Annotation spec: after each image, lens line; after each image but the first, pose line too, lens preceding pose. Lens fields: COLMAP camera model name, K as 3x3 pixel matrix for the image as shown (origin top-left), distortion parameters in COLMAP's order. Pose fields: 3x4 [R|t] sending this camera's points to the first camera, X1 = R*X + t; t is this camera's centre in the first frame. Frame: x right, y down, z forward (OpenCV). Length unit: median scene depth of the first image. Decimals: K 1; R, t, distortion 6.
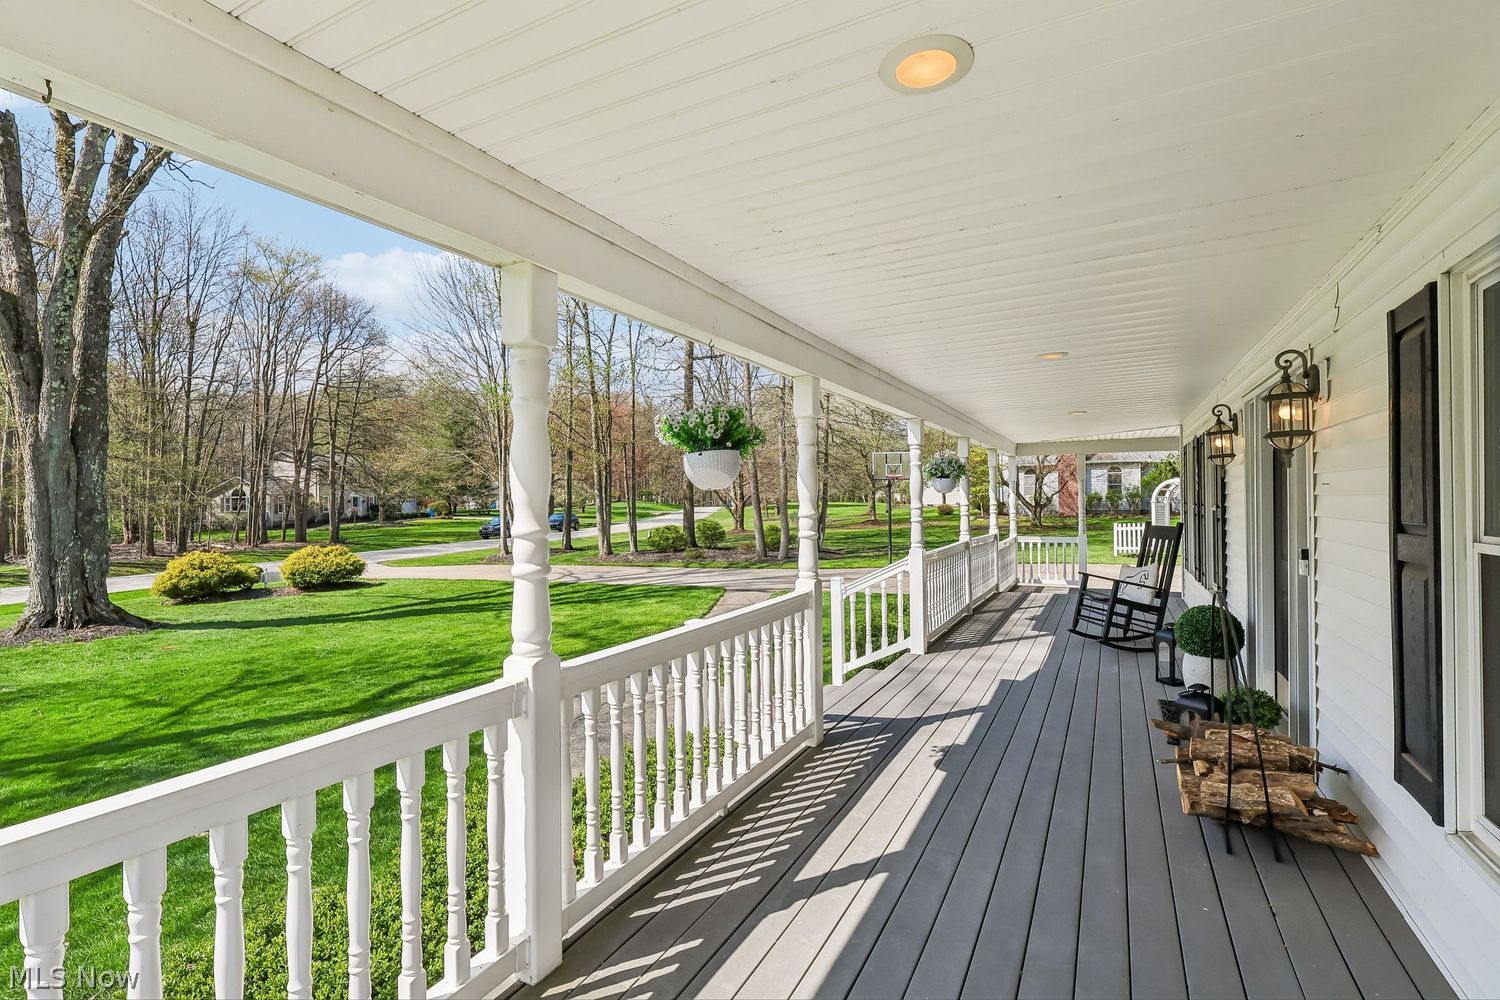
lens RADIAL K [[687.4, 0, 750.0], [0, 687.4, 500.0], [0, 0, 1]] dist [-0.001952, -0.000405]
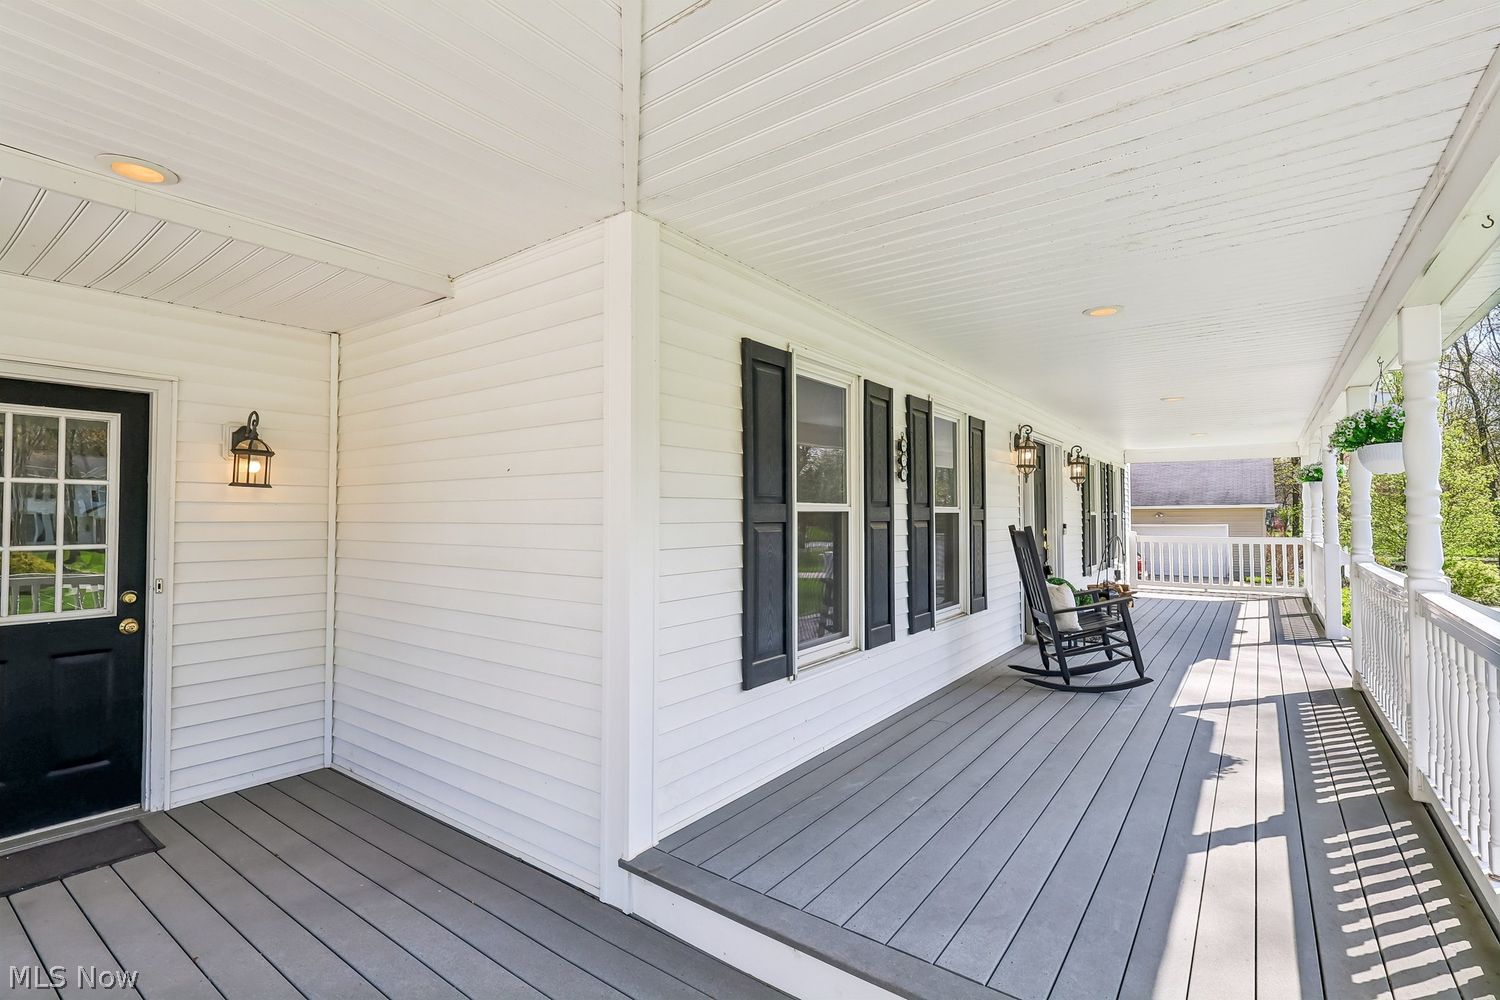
lens RADIAL K [[687.4, 0, 750.0], [0, 687.4, 500.0], [0, 0, 1]] dist [-0.001952, -0.000405]
pose [[-0.988658, 0.016503, 0.149277, 0.709446], [0.013128, 0.999636, -0.023564, 0.055357], [-0.149611, -0.021337, -0.988515, 2.168532]]
